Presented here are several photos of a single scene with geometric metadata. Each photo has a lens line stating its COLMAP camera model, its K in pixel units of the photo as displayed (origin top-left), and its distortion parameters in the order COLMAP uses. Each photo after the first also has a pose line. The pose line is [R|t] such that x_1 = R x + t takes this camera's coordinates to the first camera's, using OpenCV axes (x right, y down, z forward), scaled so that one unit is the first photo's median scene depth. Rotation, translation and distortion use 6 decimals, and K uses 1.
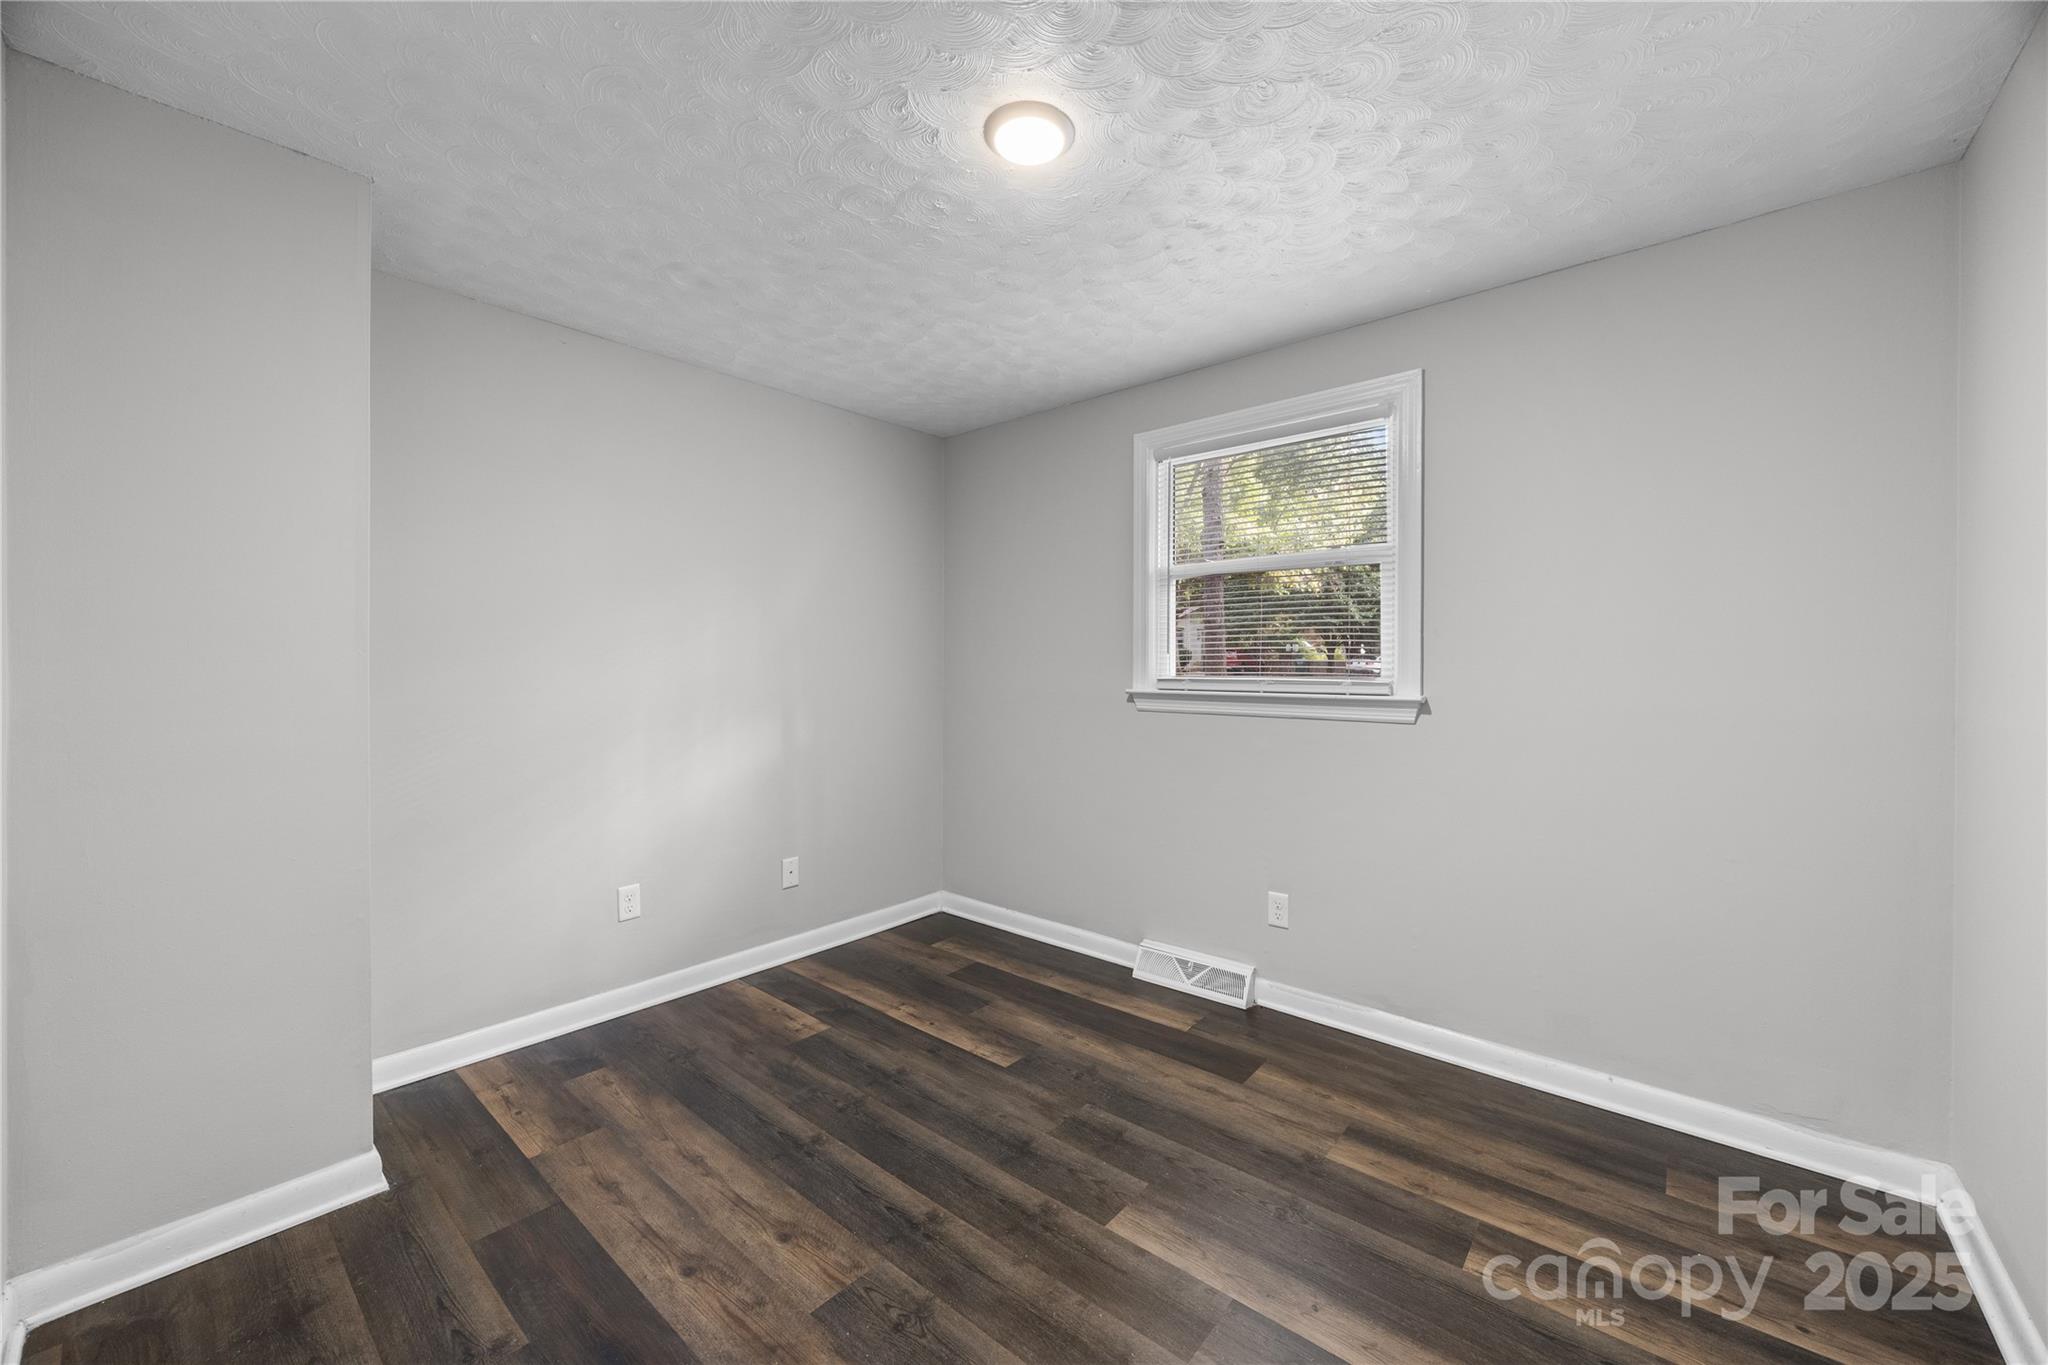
lens RADIAL K [[776.9, 0, 1034.4], [0, 776.9, 682.2], [0, 0, 1]] dist [-0.000876, -0.000136]
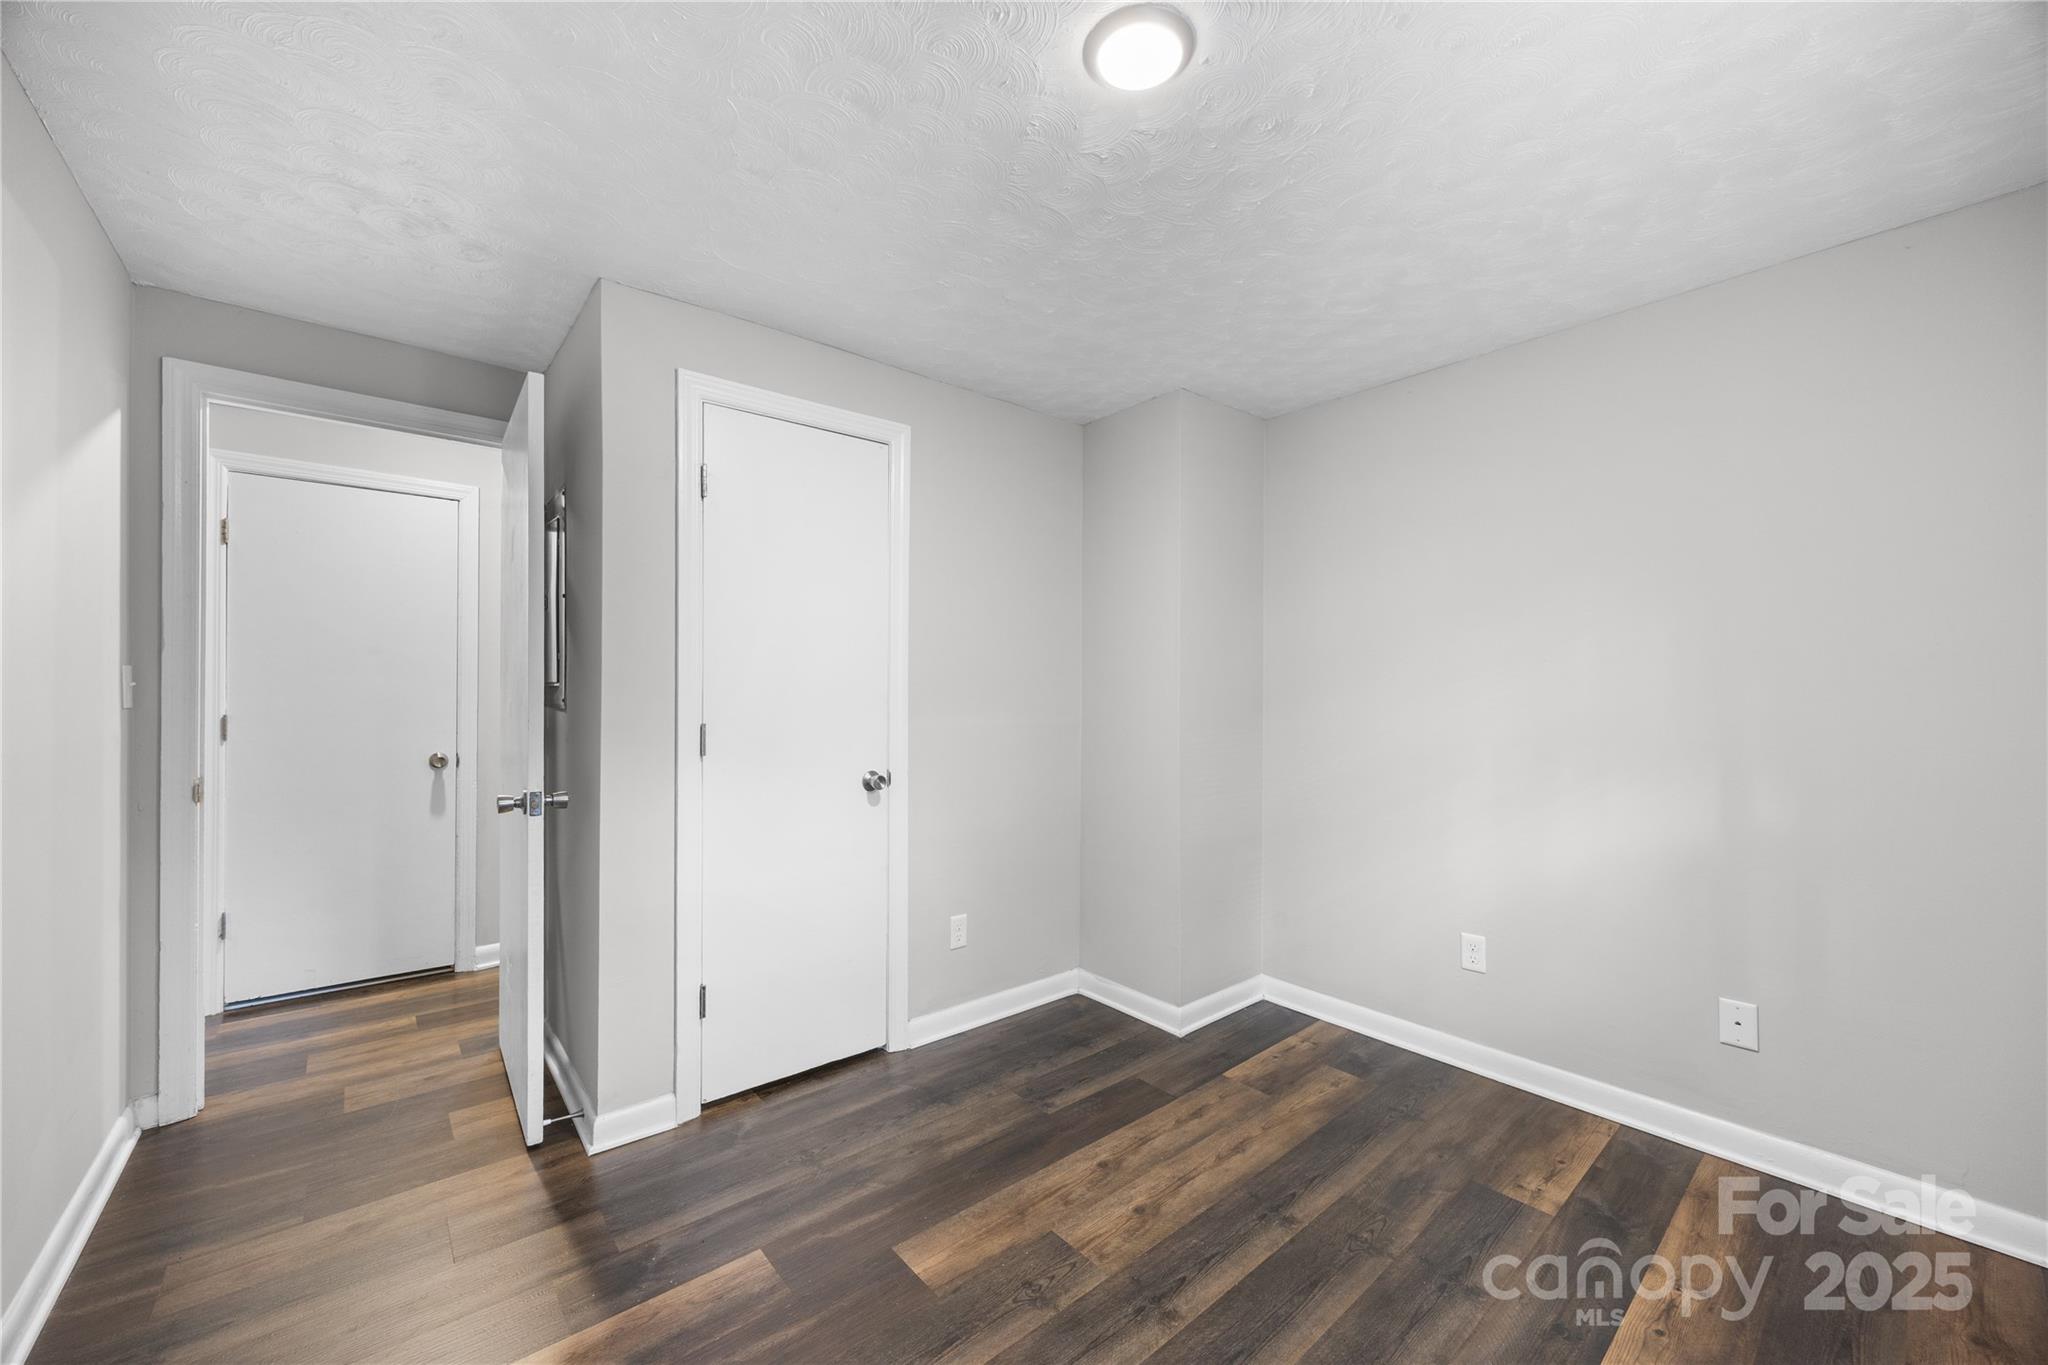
lens RADIAL K [[776.9, 0, 1002.7], [0, 776.9, 702.9], [0, 0, 1]] dist [-0.000876, -0.000136]
pose [[-0.174553, 0.007337, -0.984620, 0.666501], [-0.027822, 0.999536, 0.012380, -0.014785], [0.984255, 0.029555, -0.174268, 0.815677]]
